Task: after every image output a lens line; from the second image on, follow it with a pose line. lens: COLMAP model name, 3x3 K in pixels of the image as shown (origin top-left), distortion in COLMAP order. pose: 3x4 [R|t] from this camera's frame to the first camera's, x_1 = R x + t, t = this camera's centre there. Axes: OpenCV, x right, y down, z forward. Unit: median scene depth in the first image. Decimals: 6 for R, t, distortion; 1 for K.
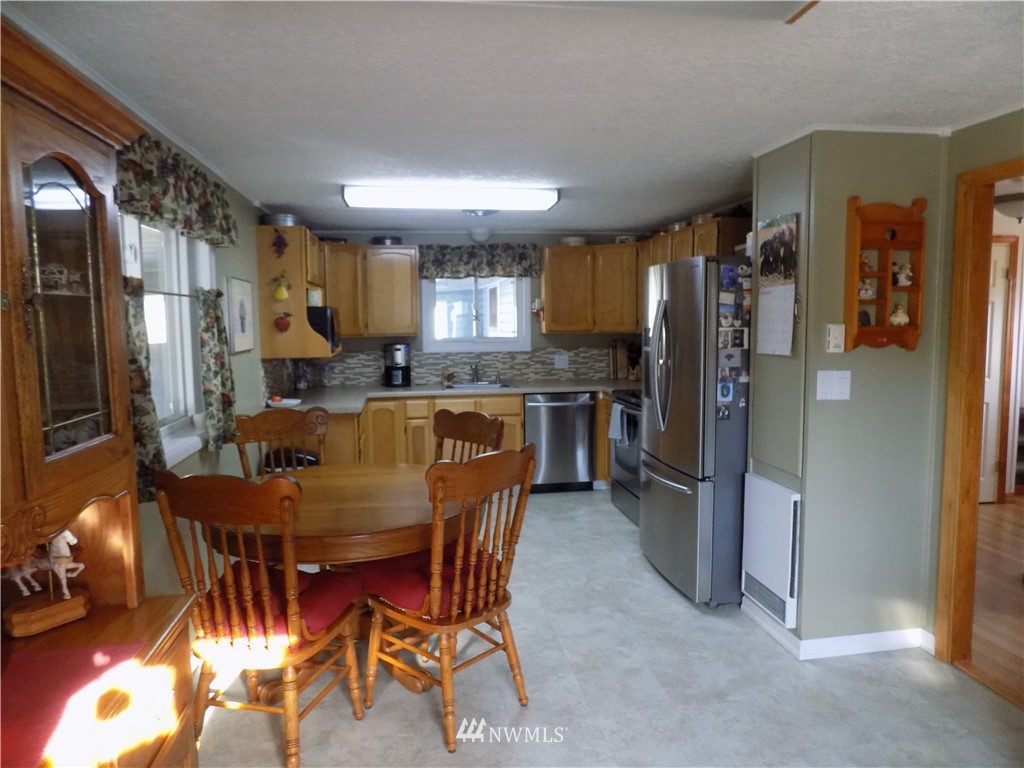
lens RADIAL K [[680.7, 0, 517.4], [0, 680.7, 376.7], [0, 0, 1]] dist [-0.079877, 0.073396]
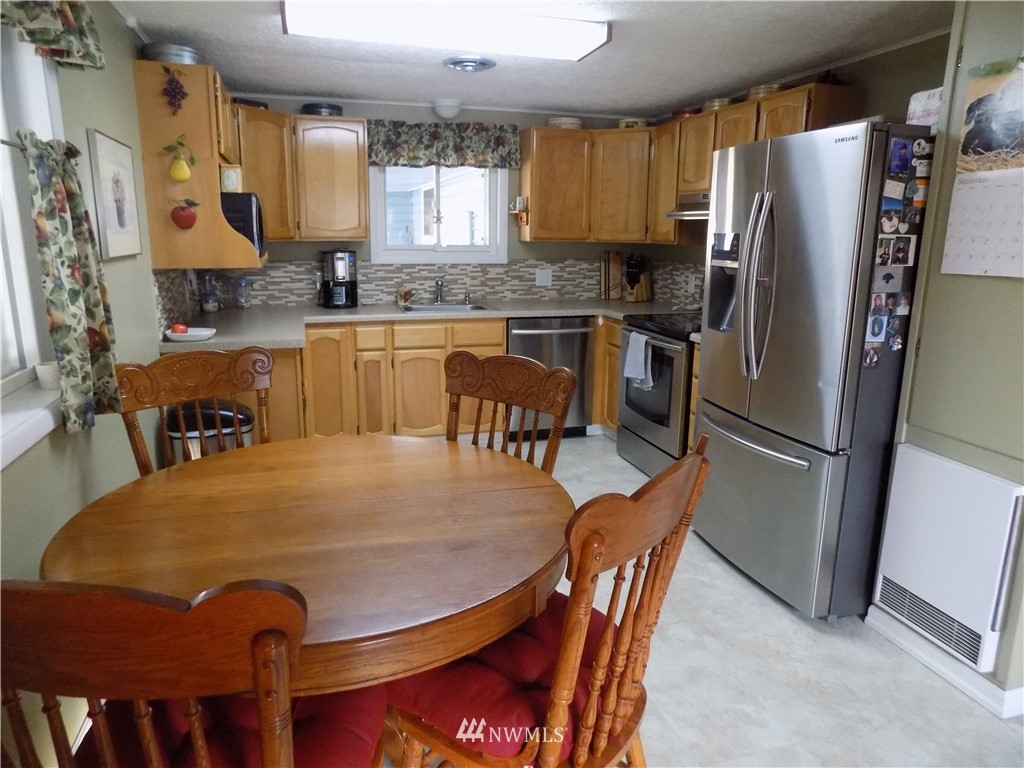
lens RADIAL K [[680.7, 0, 517.4], [0, 680.7, 376.7], [0, 0, 1]] dist [-0.079877, 0.073396]
pose [[0.990015, -0.006146, 0.140828, -0.110601], [-0.011522, 0.992178, 0.124298, -0.006947], [-0.140491, -0.124680, 0.982200, 0.270345]]
